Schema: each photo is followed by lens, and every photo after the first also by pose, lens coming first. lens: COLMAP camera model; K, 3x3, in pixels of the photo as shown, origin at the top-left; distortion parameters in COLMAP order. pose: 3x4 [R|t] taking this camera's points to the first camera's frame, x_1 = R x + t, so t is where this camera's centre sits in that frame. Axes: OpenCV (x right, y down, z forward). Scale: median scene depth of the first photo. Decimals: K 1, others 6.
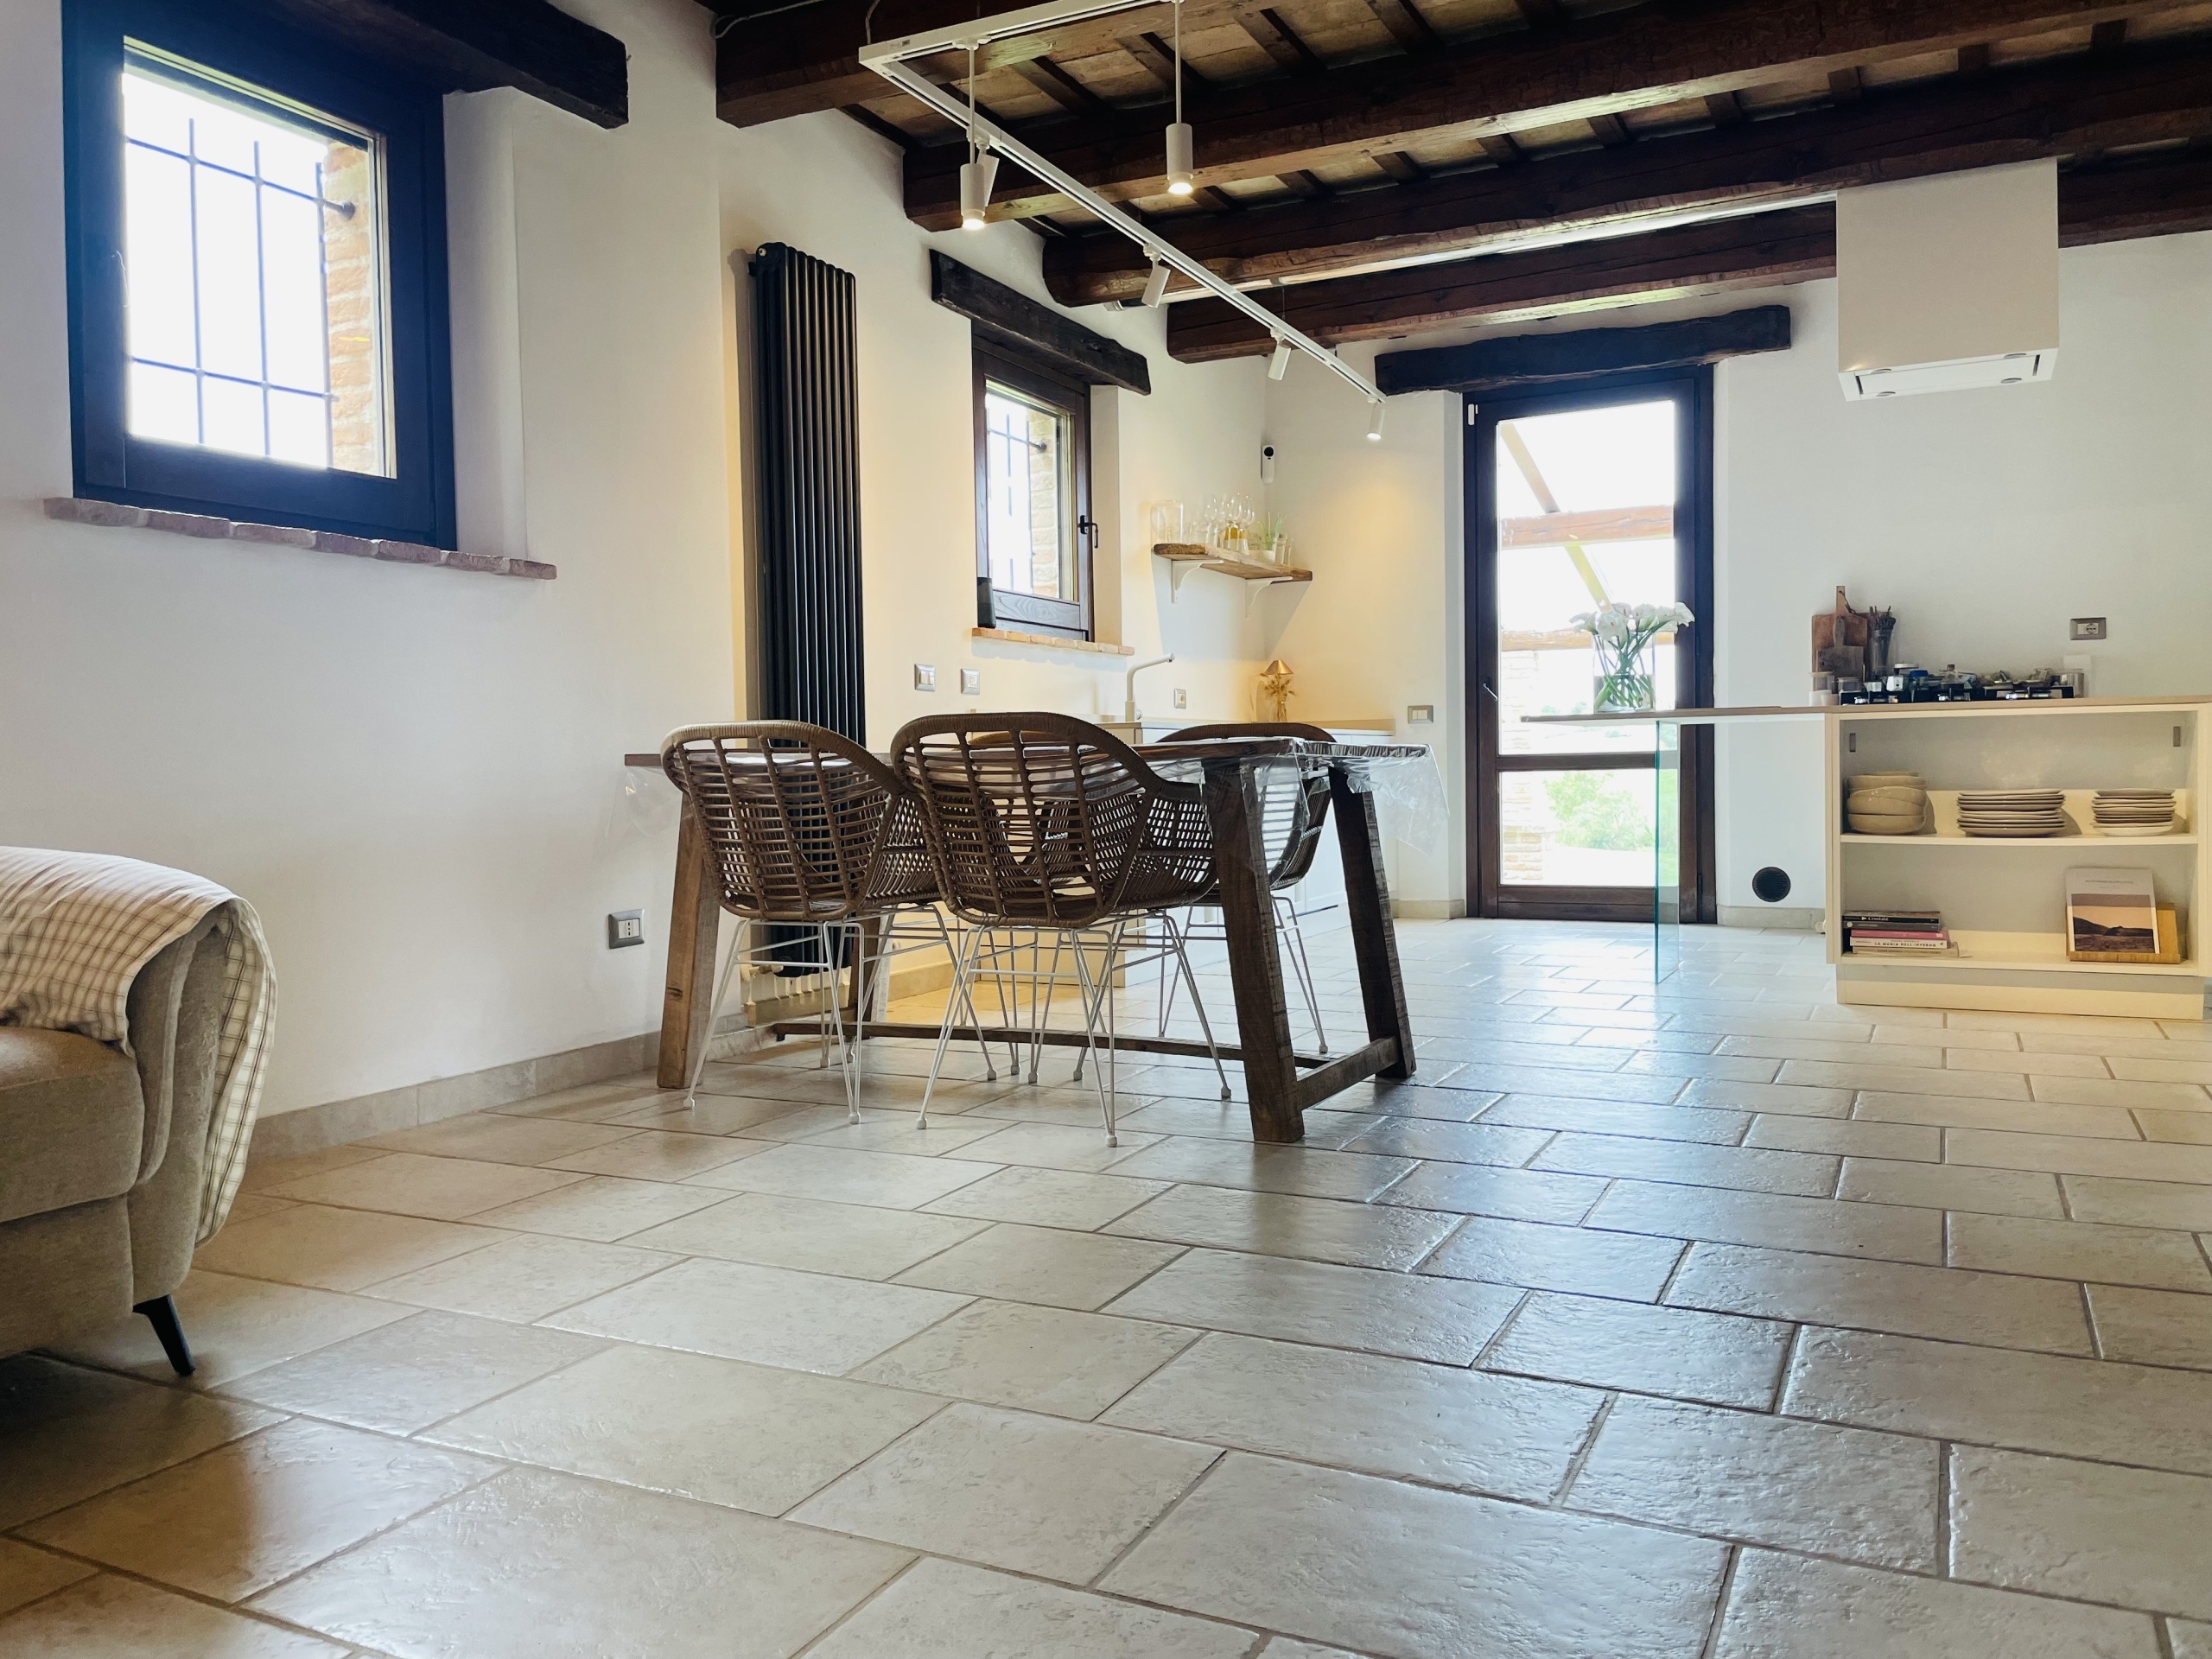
lens RADIAL K [[1683.5, 0, 1109.9], [0, 1683.5, 815.9], [0, 0, 1]] dist [0.090213, -0.121599]
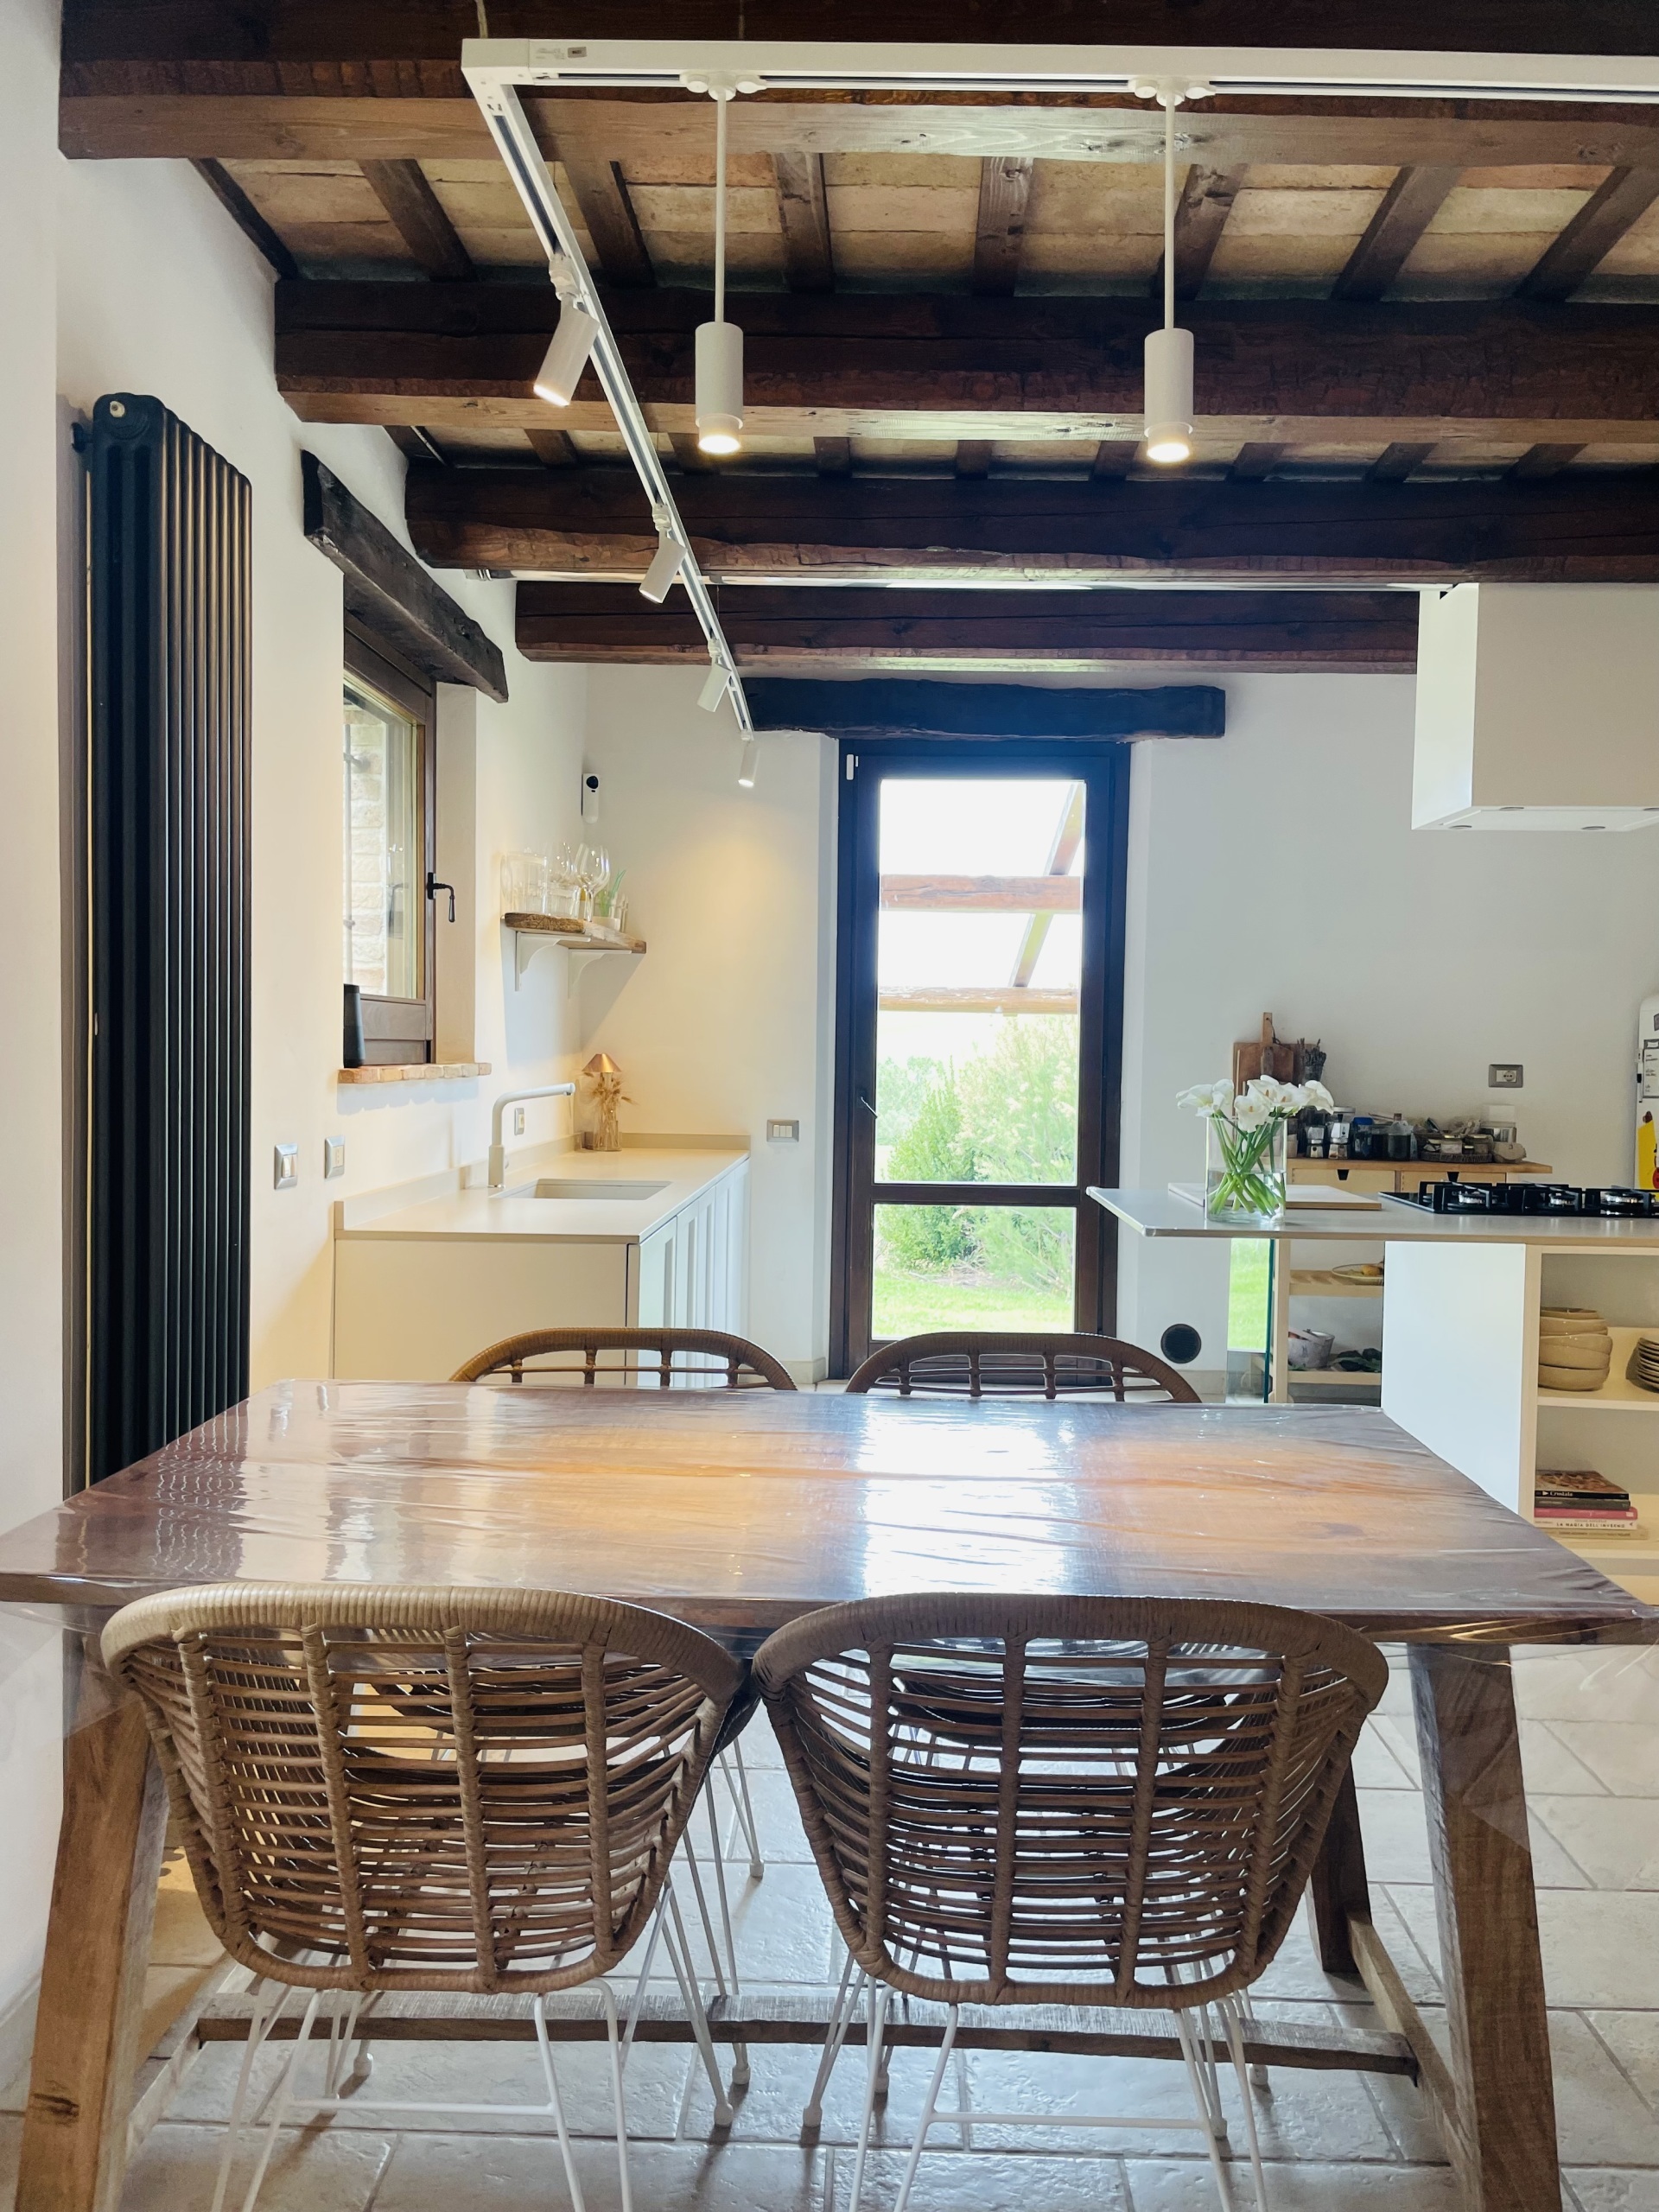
lens RADIAL K [[1683.5, 0, 841.5], [0, 1683.5, 1103.8], [0, 0, 1]] dist [0.090213, -0.121599]
pose [[0.906145, 0.016511, 0.422646, -0.151729], [-0.020018, 0.999792, 0.003860, -0.089577], [-0.422494, -0.011958, 0.906287, 0.304625]]
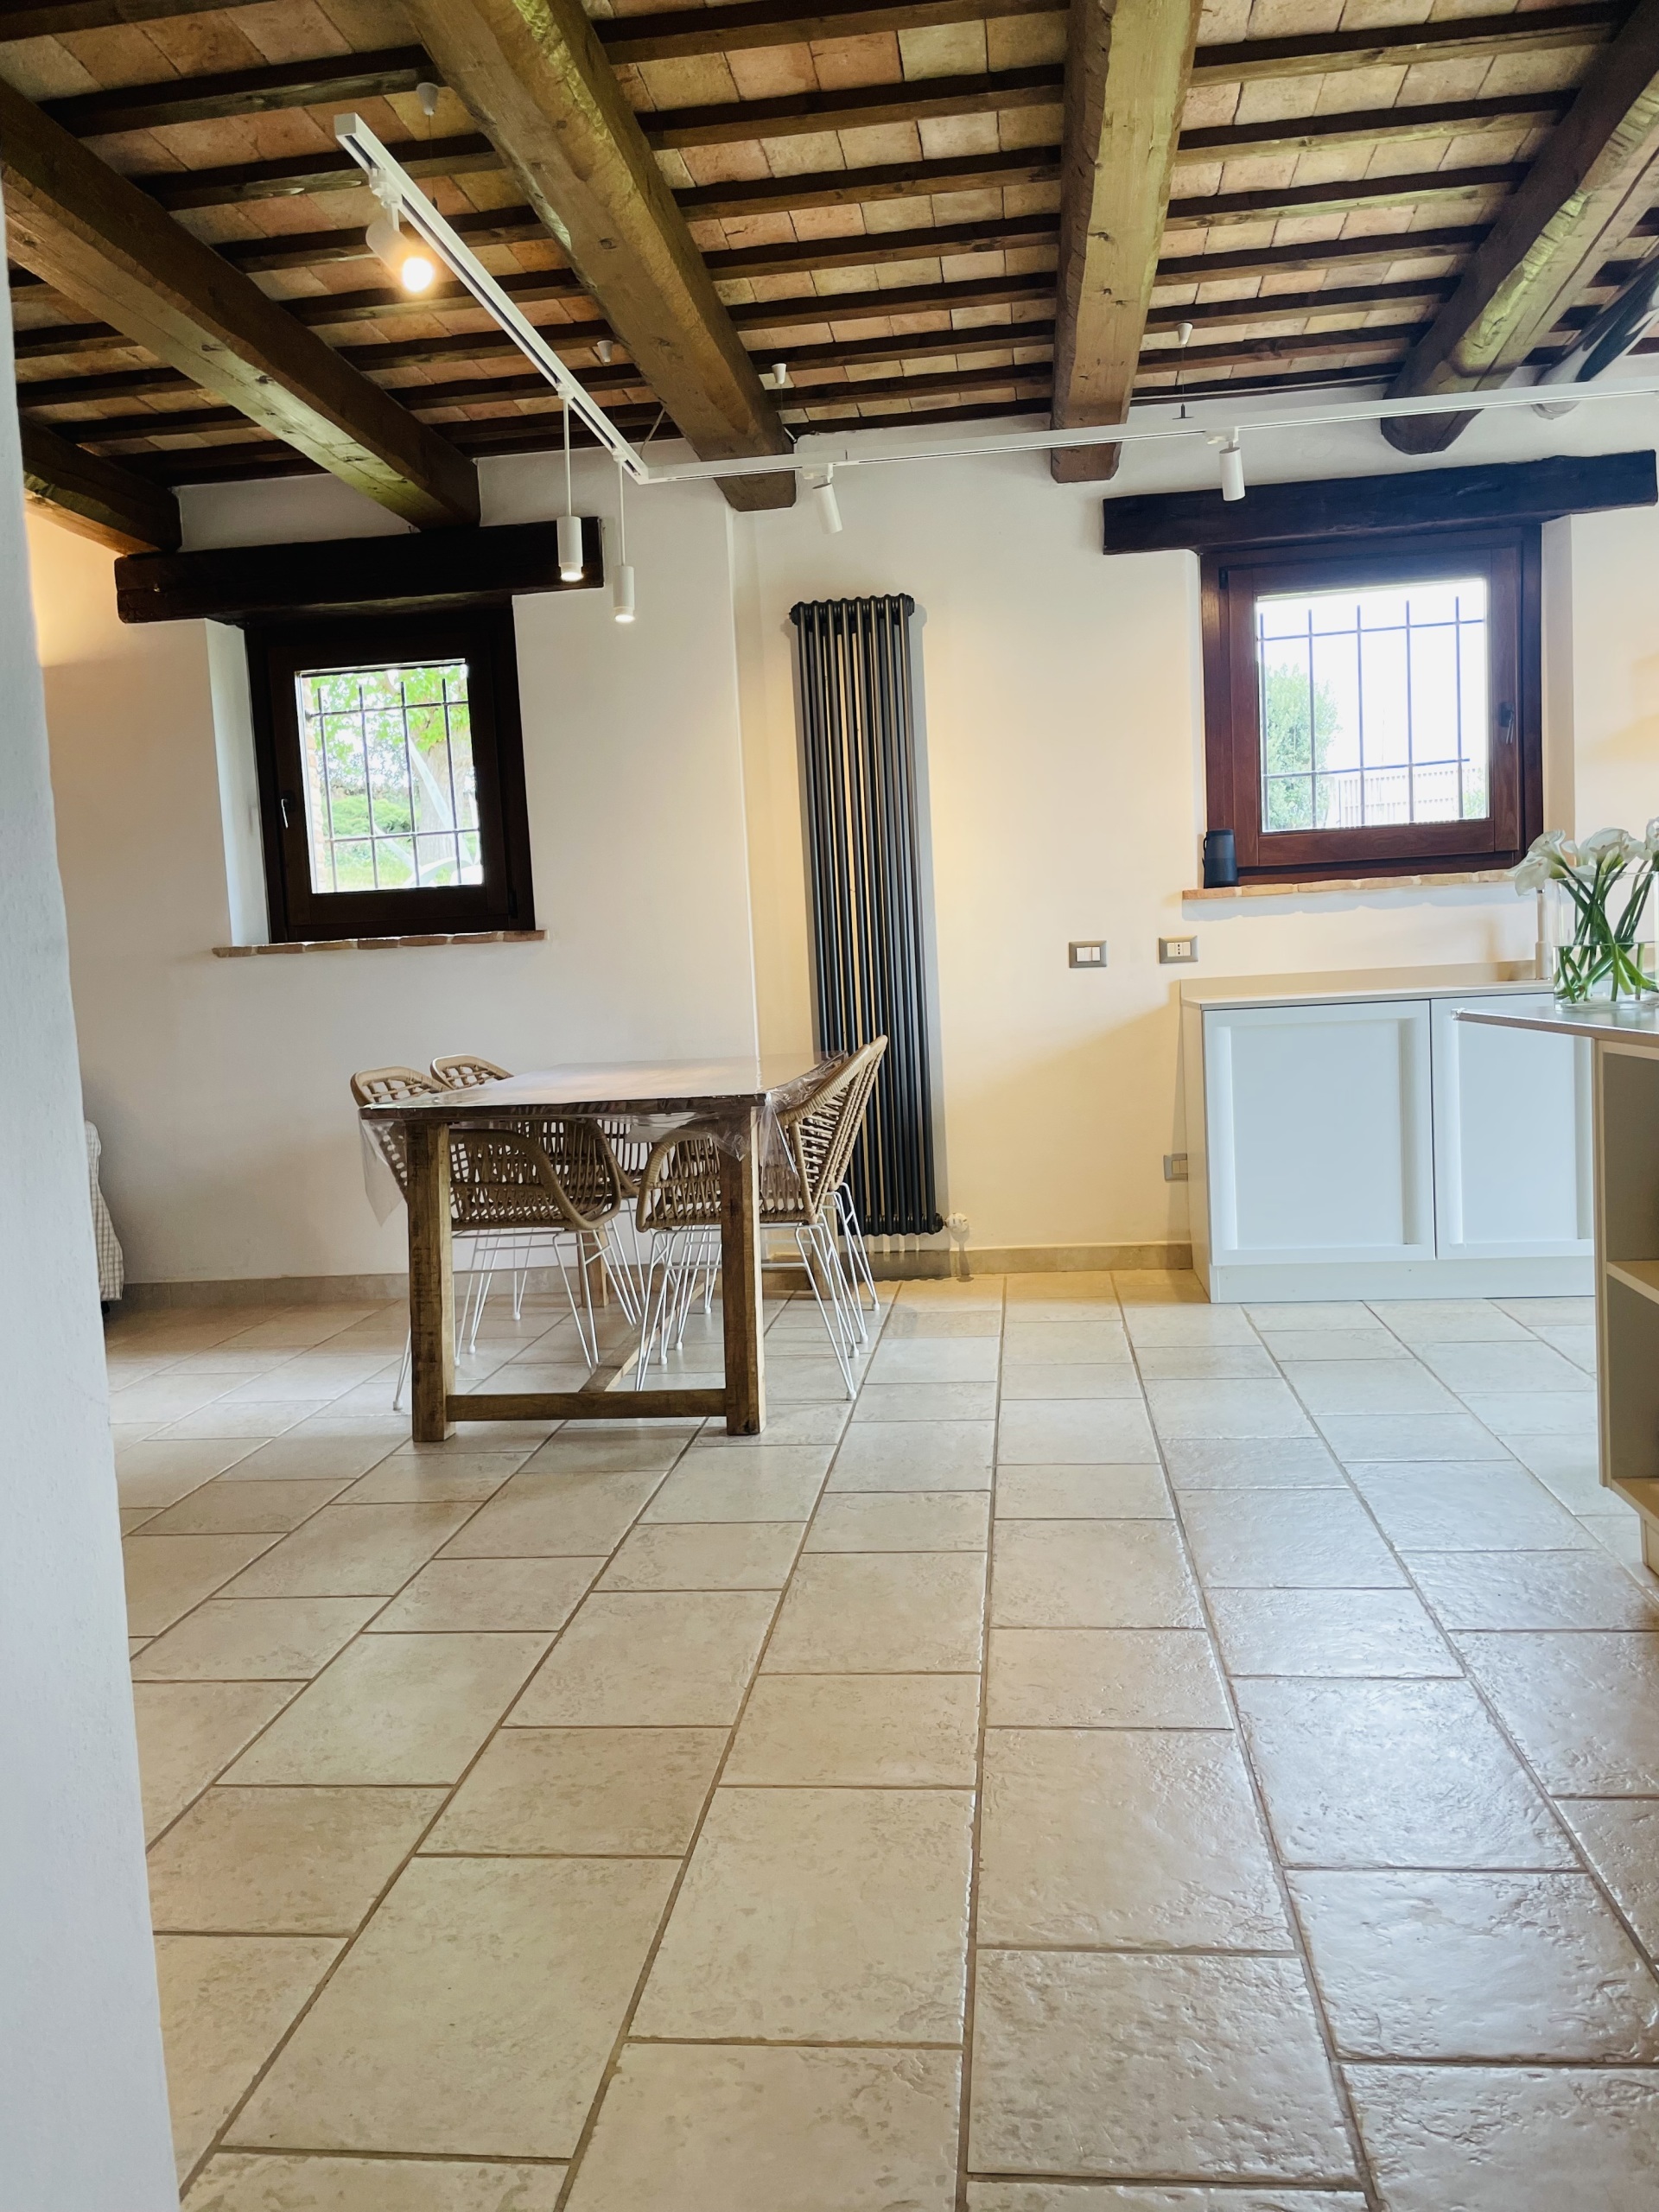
lens RADIAL K [[1685.6, 0, 810.1], [0, 1685.6, 1115.6], [0, 0, 1]] dist [0.091291, -0.118713]
pose [[0.328080, 0.081542, -0.941124, 0.585328], [0.023534, 0.995253, 0.094436, -0.069352], [0.944357, -0.053131, 0.324604, 0.410540]]
